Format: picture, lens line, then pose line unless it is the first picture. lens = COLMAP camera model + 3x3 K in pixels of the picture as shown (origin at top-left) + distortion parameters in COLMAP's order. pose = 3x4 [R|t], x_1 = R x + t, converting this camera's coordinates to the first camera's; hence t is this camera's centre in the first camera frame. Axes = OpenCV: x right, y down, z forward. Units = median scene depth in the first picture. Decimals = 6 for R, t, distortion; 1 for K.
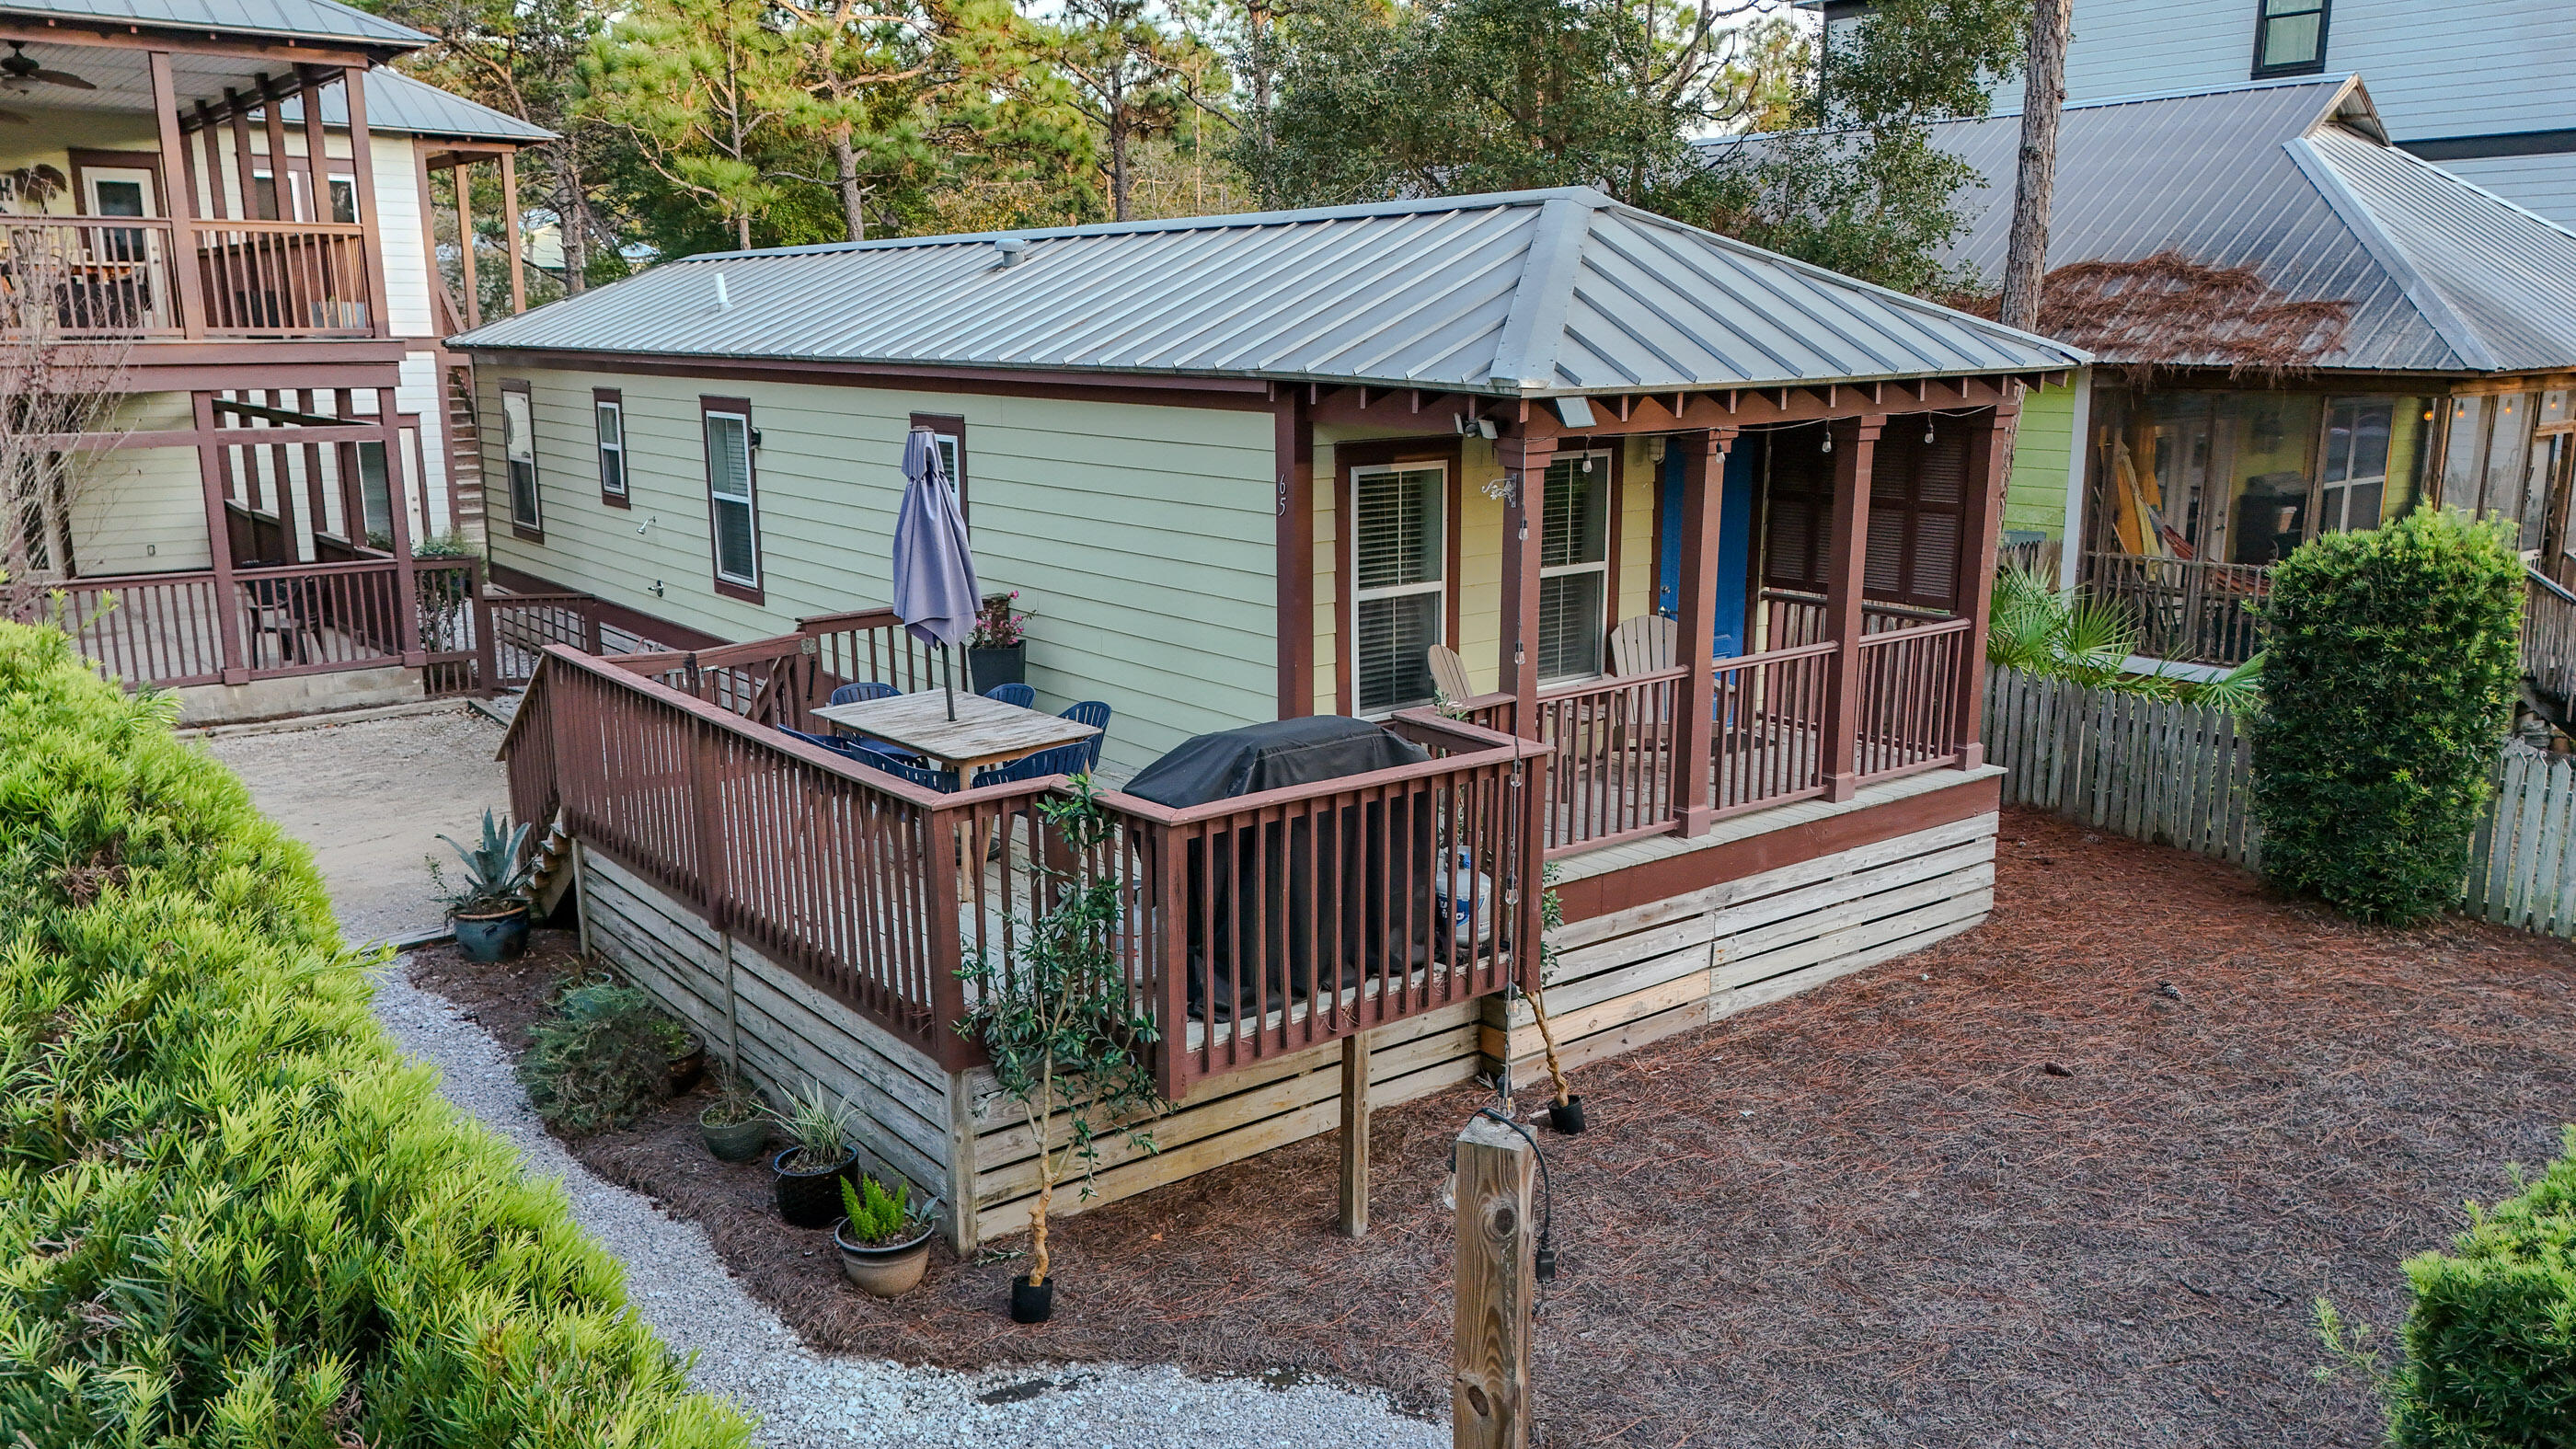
lens RADIAL K [[1874.1, 0, 1284.3], [0, 1874.1, 720.4], [0, 0, 1]] dist [0.080276, -0.073476]
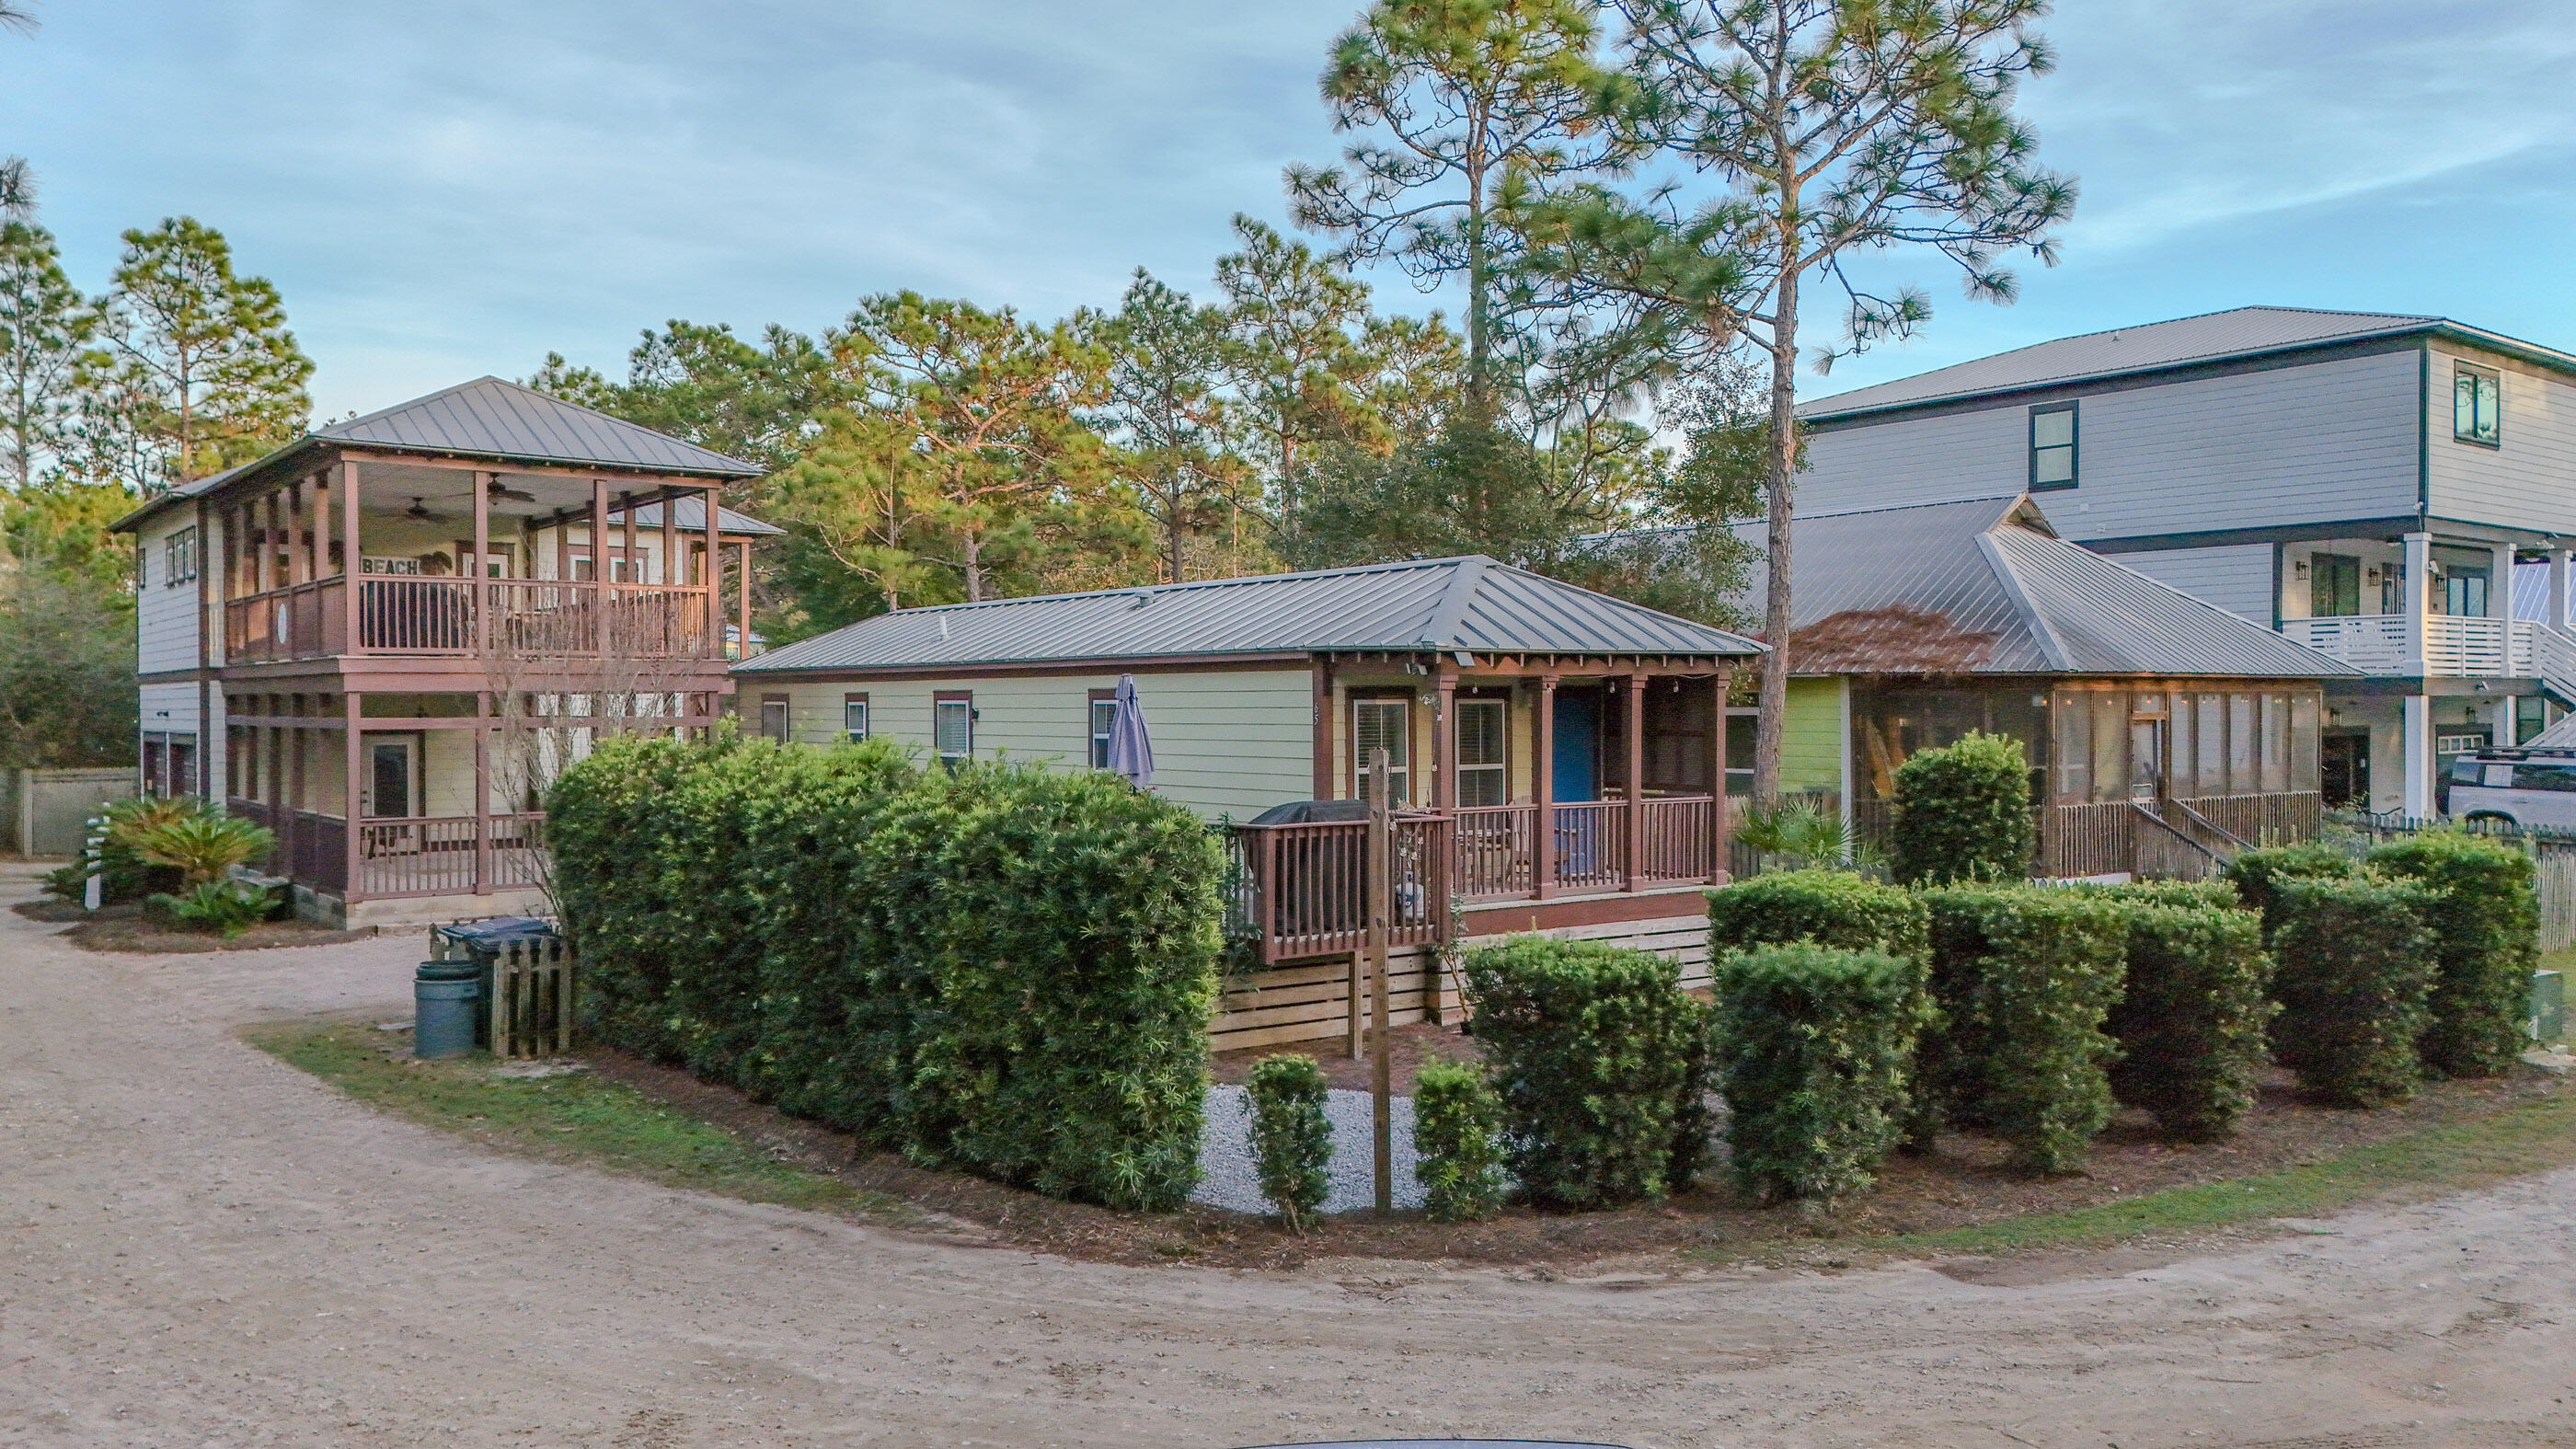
lens RADIAL K [[1874.1, 0, 1282.6], [0, 1874.1, 724.5], [0, 0, 1]] dist [0.080276, -0.073476]
pose [[0.999946, 0.001347, -0.010305, -0.013548], [-0.003351, 0.980395, -0.197015, 0.222300], [0.009838, 0.197039, 0.980346, -0.701404]]
